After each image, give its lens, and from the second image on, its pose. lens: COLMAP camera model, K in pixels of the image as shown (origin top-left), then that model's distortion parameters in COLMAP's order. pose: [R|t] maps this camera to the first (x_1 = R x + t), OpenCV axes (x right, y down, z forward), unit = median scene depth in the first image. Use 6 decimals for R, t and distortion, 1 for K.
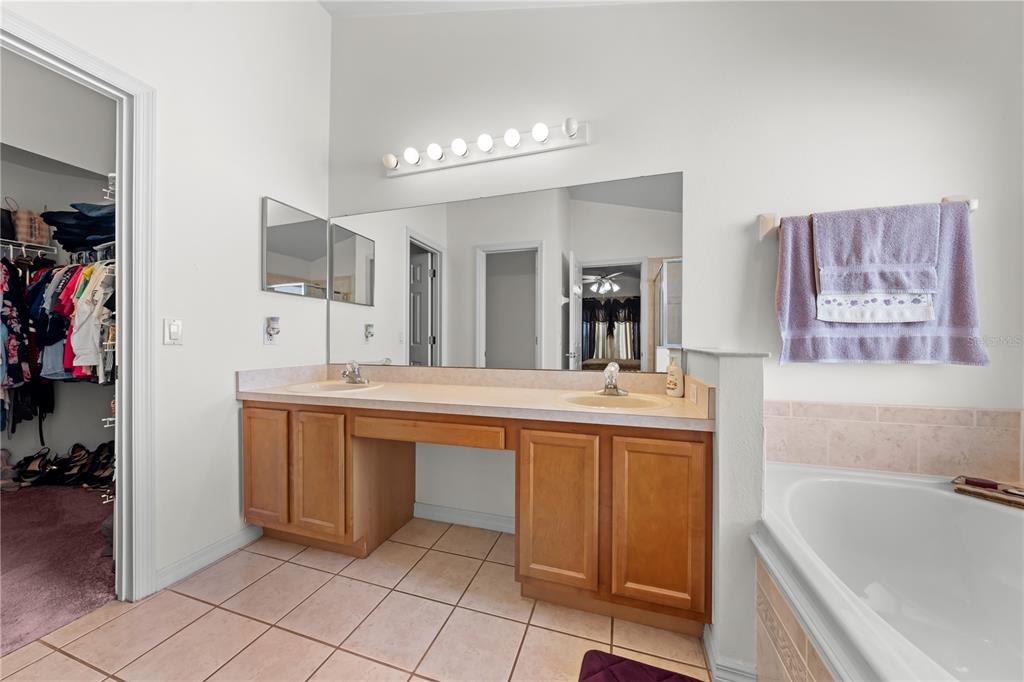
lens RADIAL K [[343.8, 0, 514.9], [0, 343.8, 342.6], [0, 0, 1]] dist [-0.006168, 0.000091]
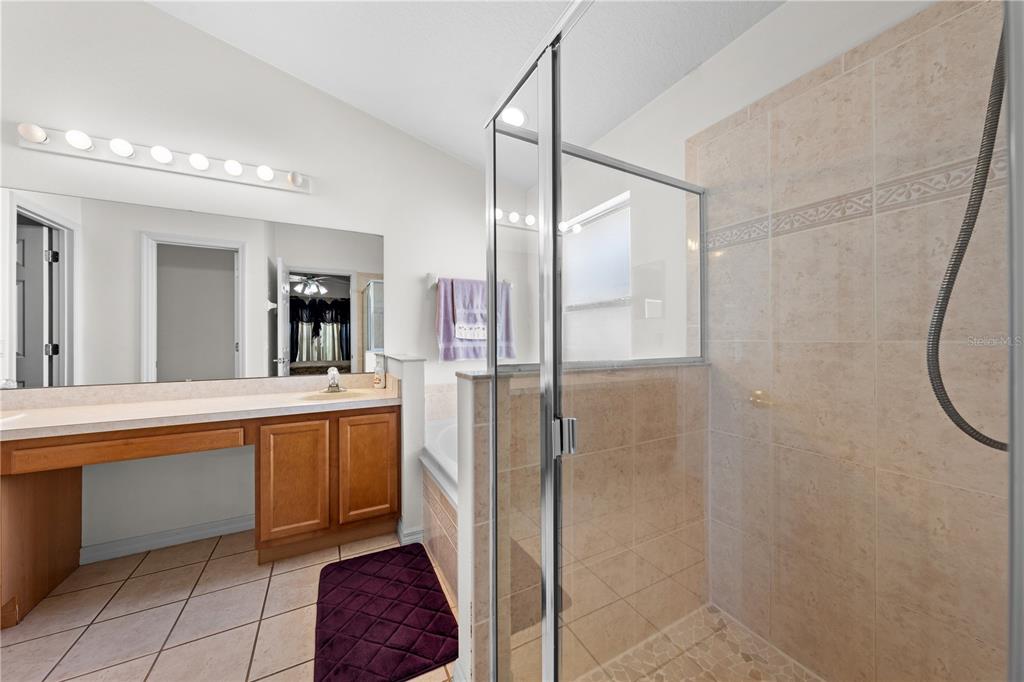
lens RADIAL K [[357.6, 0, 515.9], [0, 357.6, 339.7], [0, 0, 1]] dist [-0.003263, 0.000001]
pose [[0.700302, -0.007727, 0.713805, -0.222100], [0.008621, 0.999960, 0.002366, -0.050827], [-0.713795, 0.004496, 0.700340, -0.502124]]
